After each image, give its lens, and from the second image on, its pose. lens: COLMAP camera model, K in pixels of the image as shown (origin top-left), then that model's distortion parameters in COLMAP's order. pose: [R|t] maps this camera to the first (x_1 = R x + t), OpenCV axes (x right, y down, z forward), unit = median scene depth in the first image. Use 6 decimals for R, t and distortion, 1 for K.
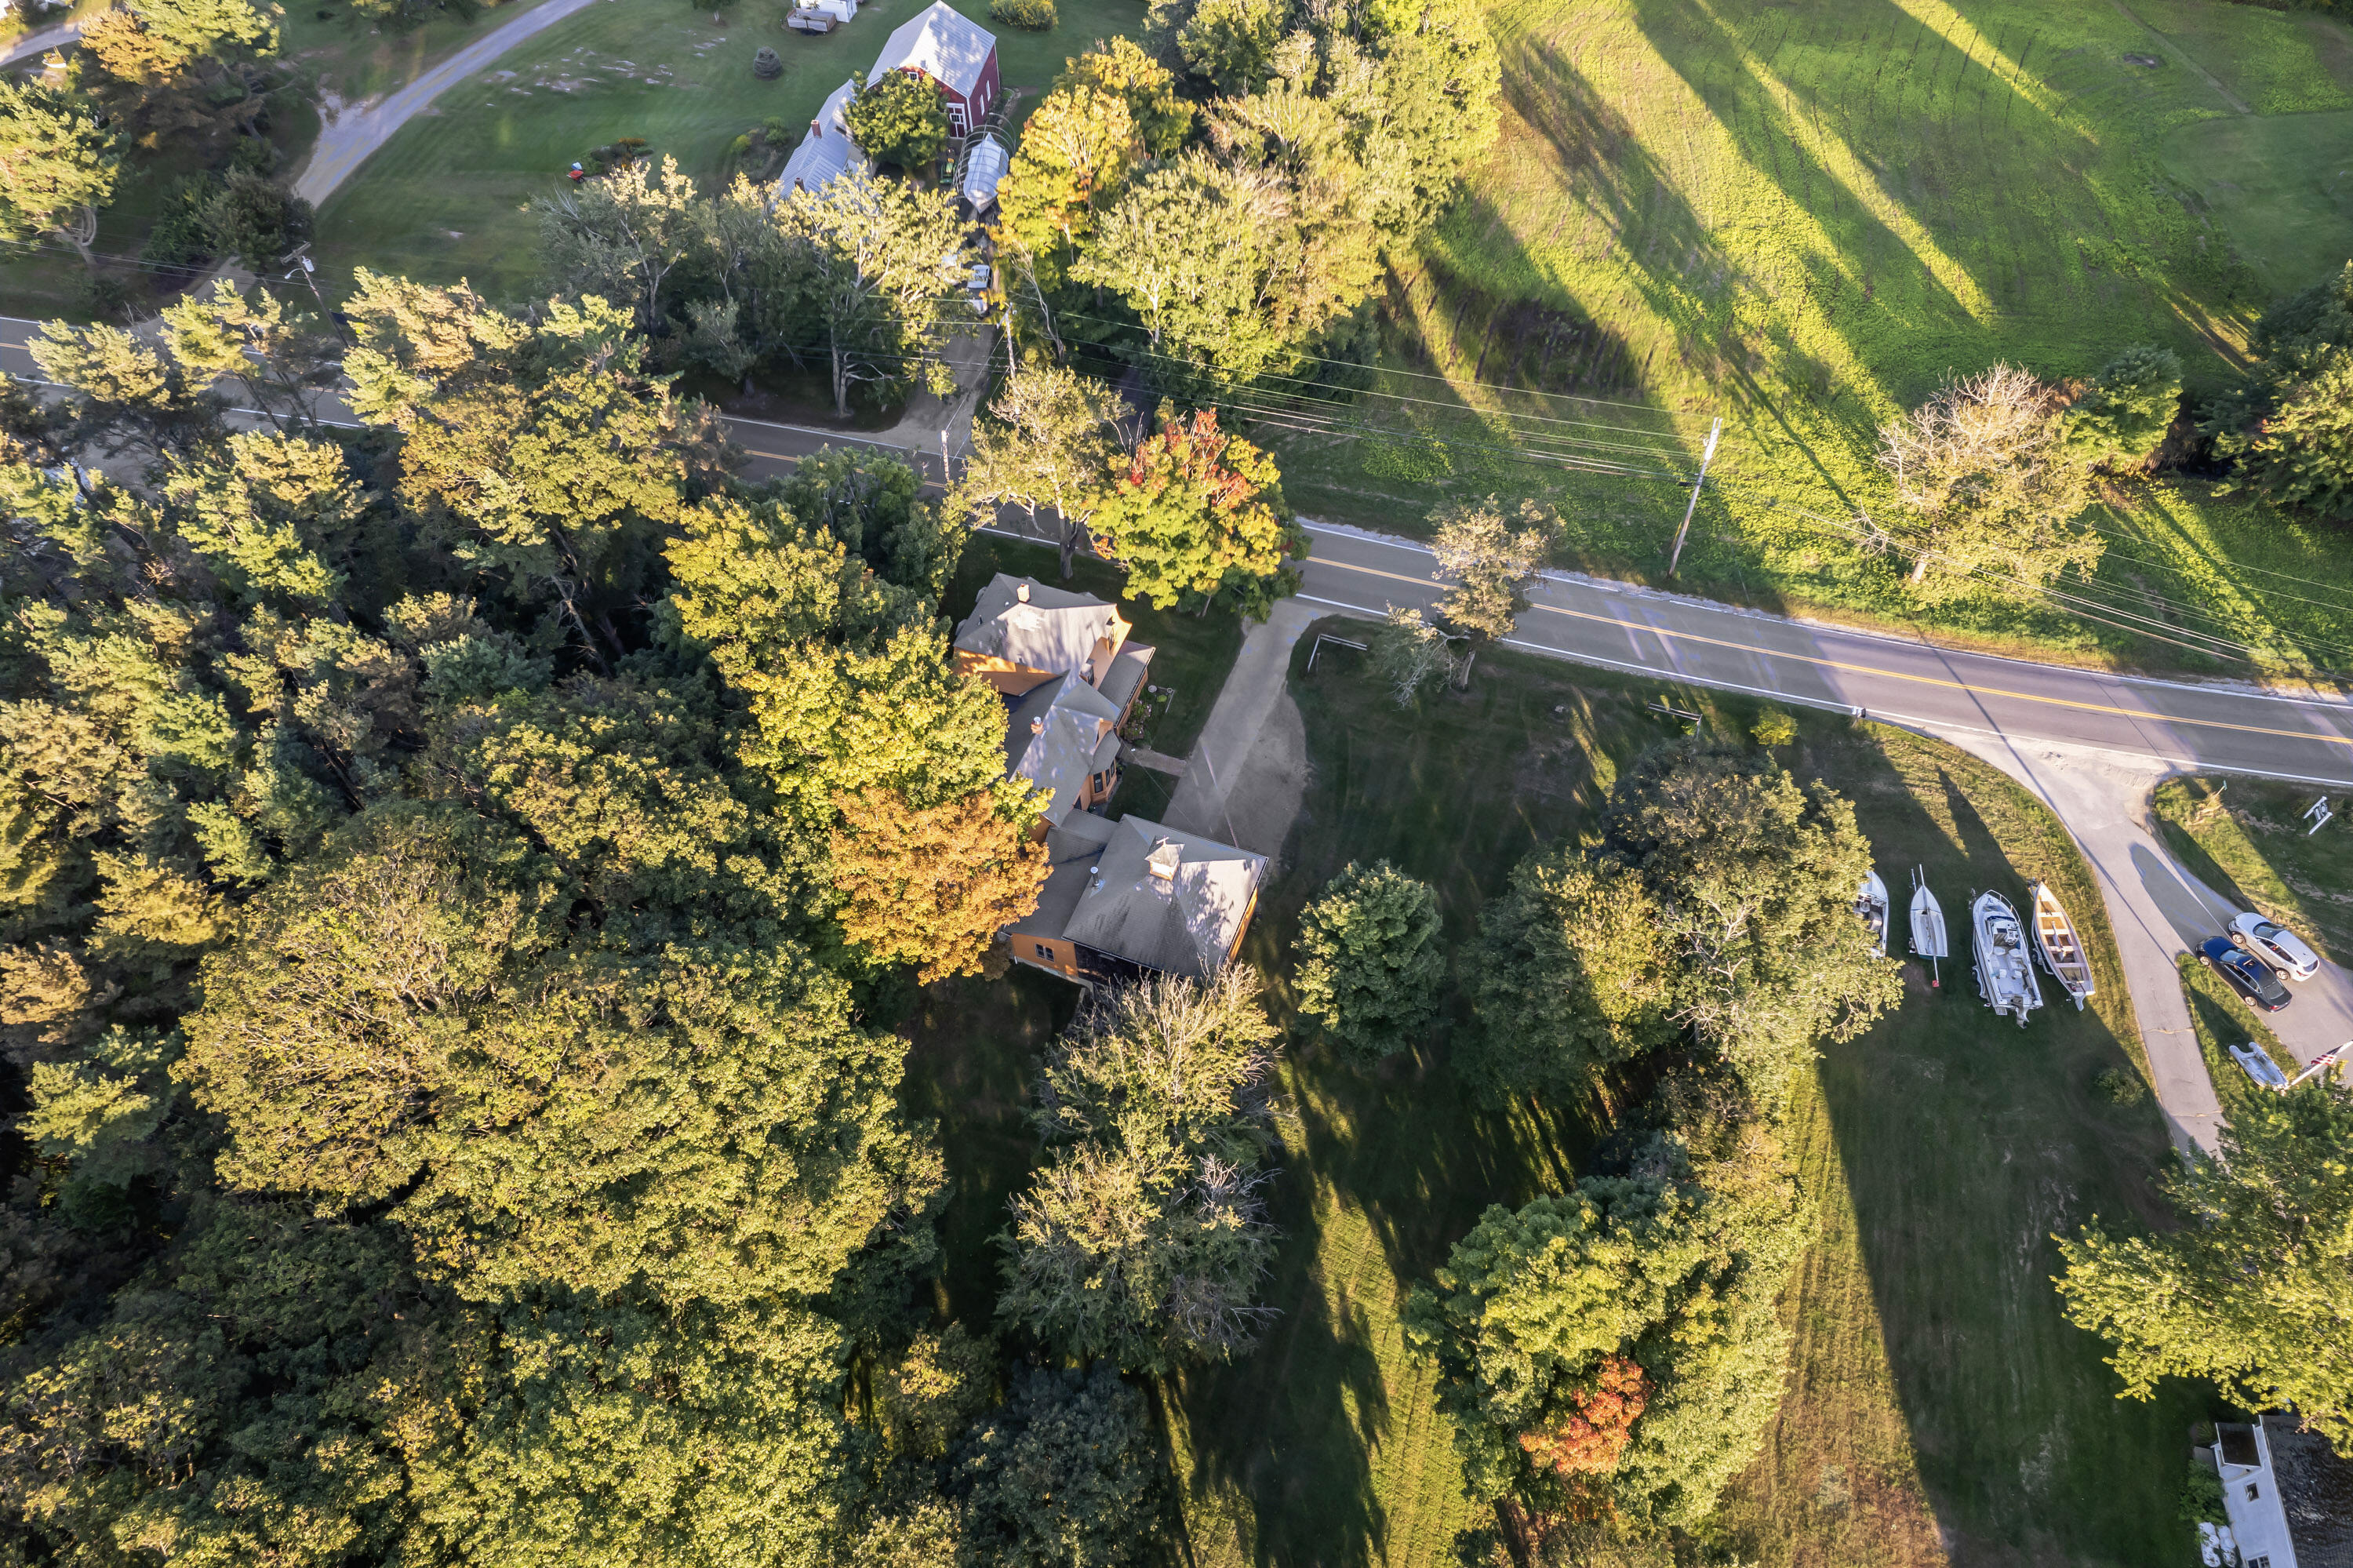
lens RADIAL K [[1511.6, 0, 1191.0], [0, 1511.6, 768.9], [0, 0, 1]] dist [-0.034897, 0.010826]
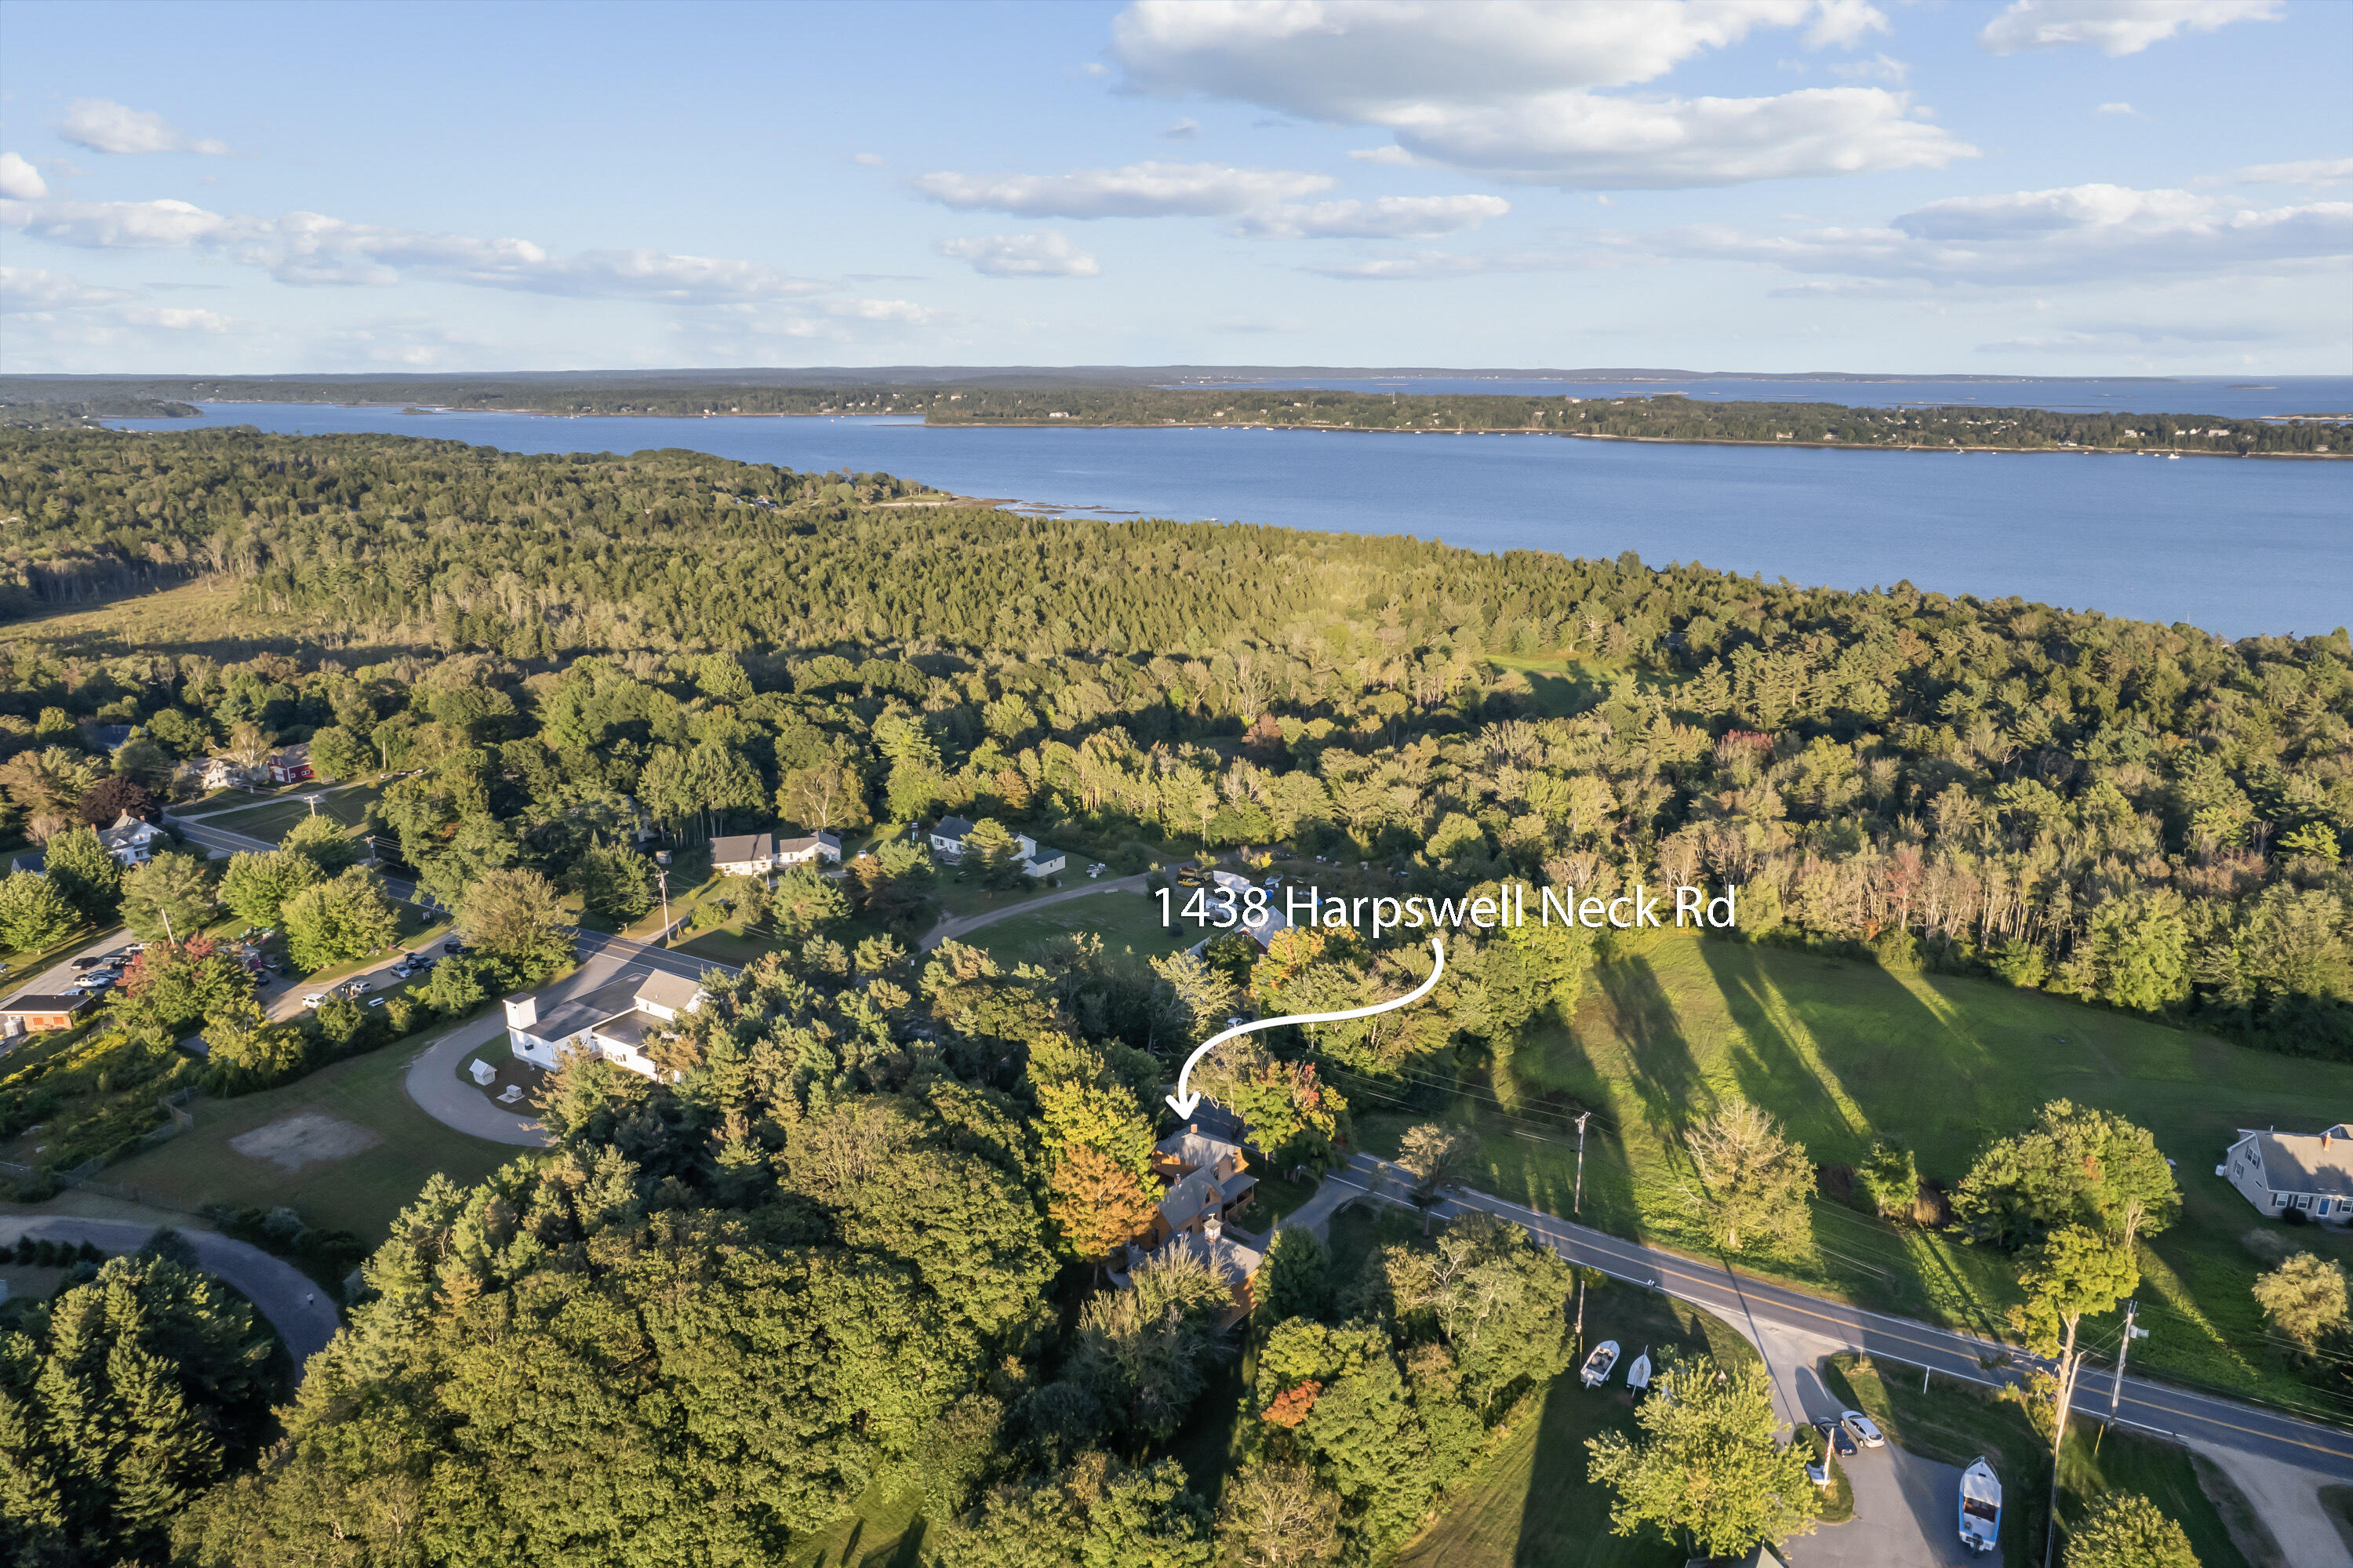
lens RADIAL K [[1511.6, 0, 1173.2], [0, 1511.6, 772.6], [0, 0, 1]] dist [-0.034897, 0.010826]
pose [[0.938010, 0.083282, -0.336453, 0.507568], [-0.271193, 0.780848, -0.562788, 0.662647], [0.215849, 0.619145, 0.755029, -0.791878]]
